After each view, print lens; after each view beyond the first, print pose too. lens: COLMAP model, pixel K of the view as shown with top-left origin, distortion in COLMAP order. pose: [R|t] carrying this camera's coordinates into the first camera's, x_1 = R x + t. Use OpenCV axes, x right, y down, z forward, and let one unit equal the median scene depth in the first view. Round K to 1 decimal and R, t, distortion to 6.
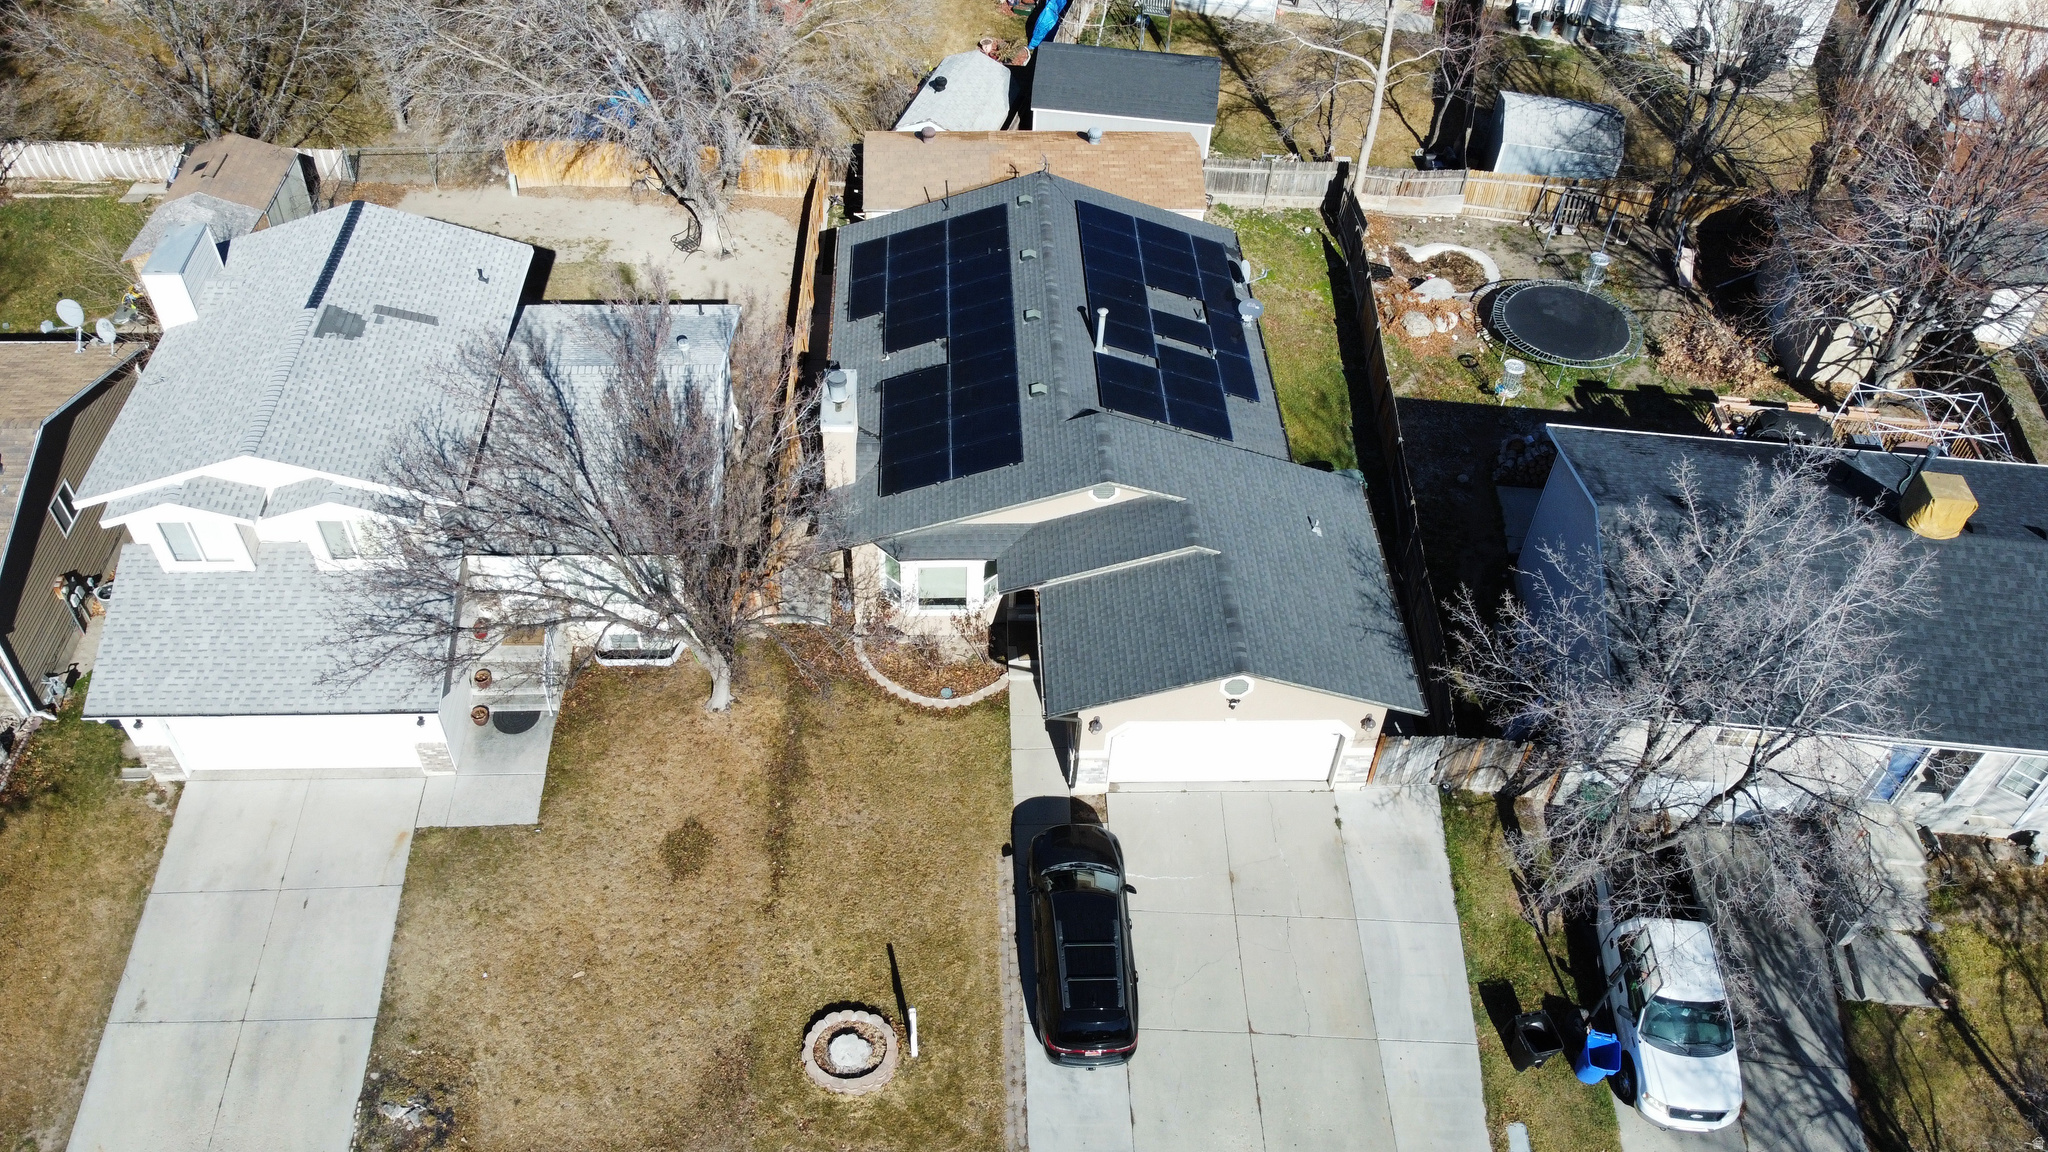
lens RADIAL K [[1560.2, 0, 1022.1], [0, 1560.2, 574.0], [0, 0, 1]] dist [-0.008471, 0.007713]
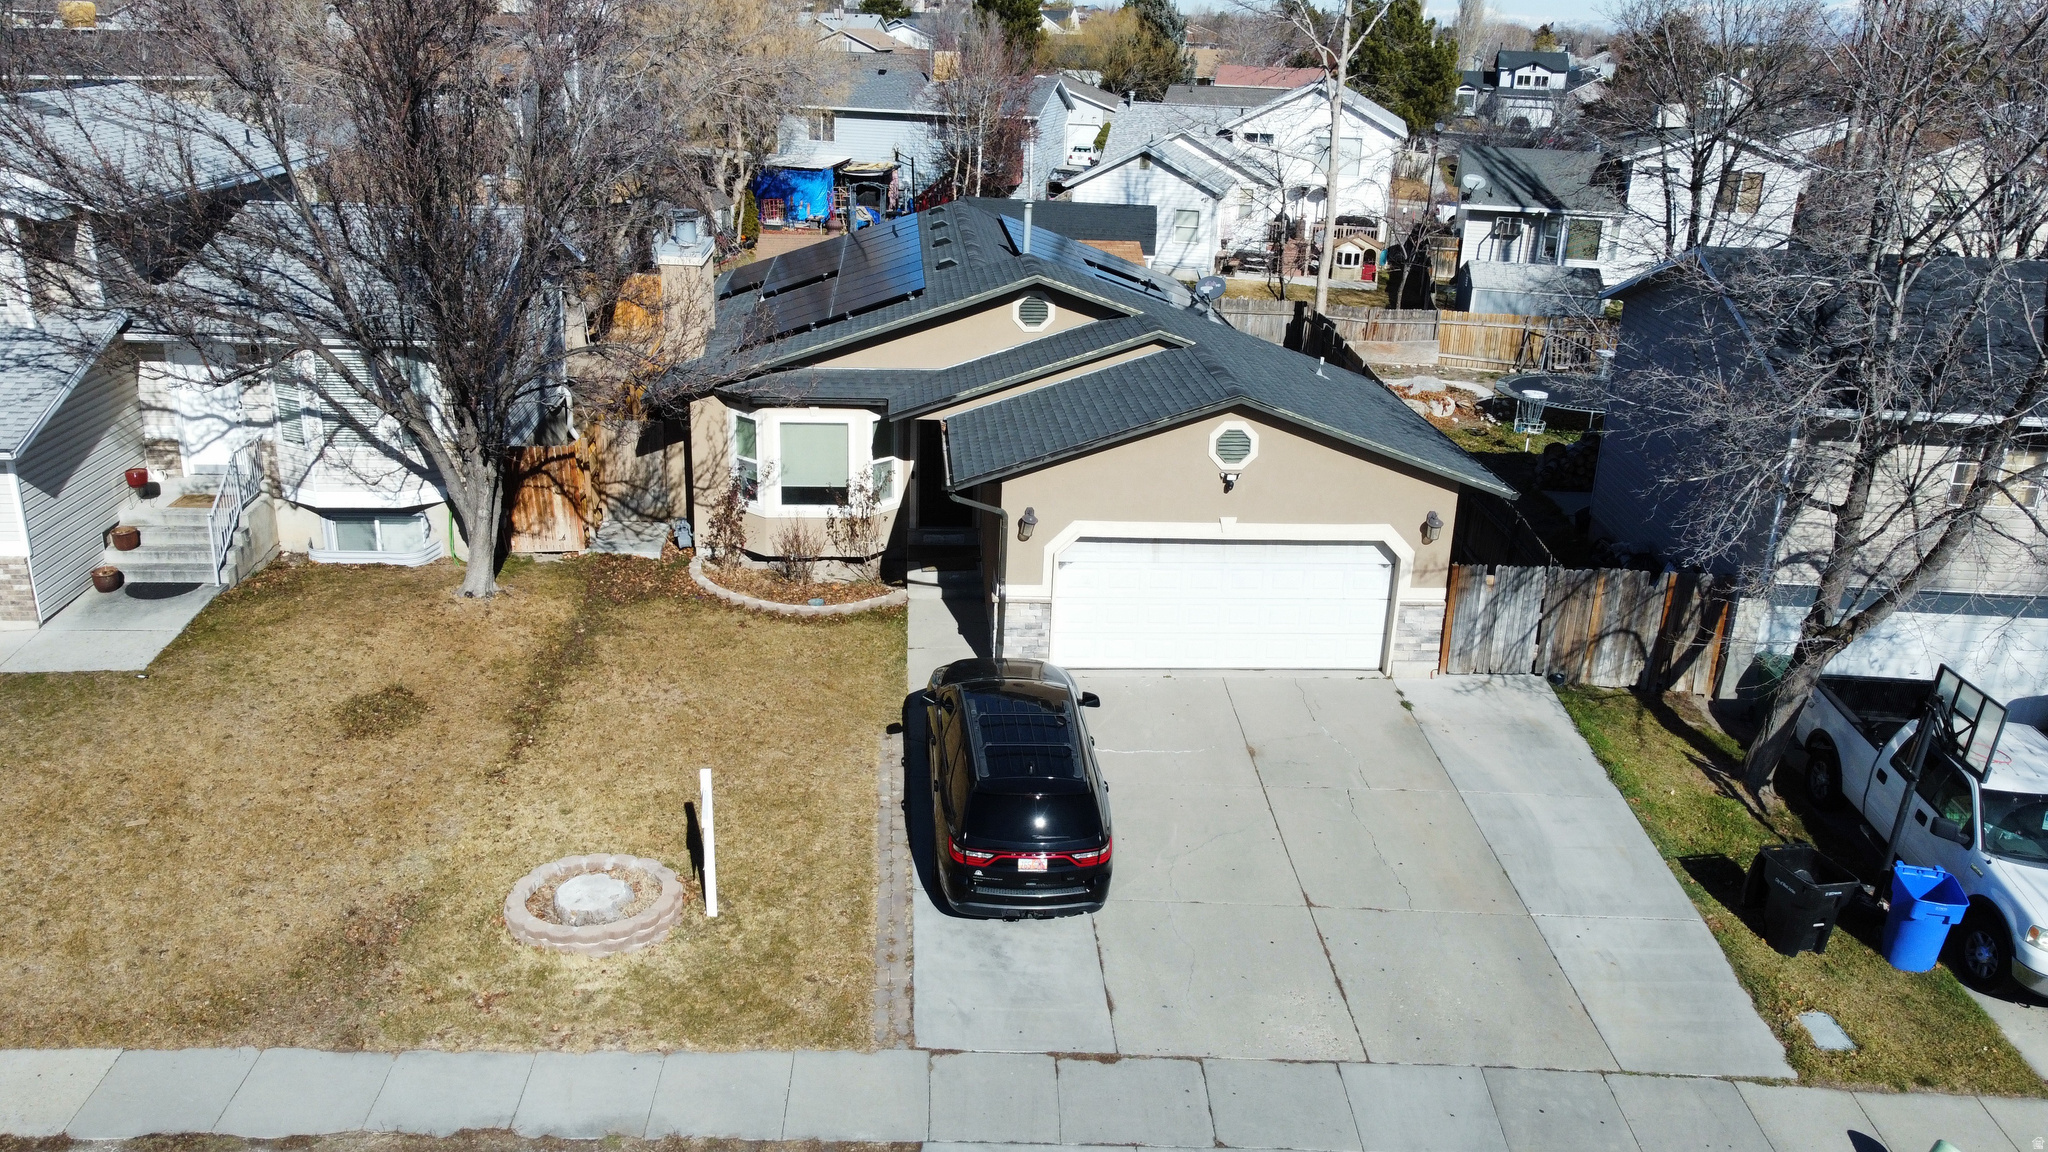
lens RADIAL K [[1560.2, 0, 1024.3], [0, 1560.2, 577.5], [0, 0, 1]] dist [-0.008471, 0.007713]
pose [[0.999353, -0.013732, 0.033238, 0.022794], [0.027008, 0.896861, -0.441486, 0.408798], [-0.023747, 0.442098, 0.896652, 0.408003]]
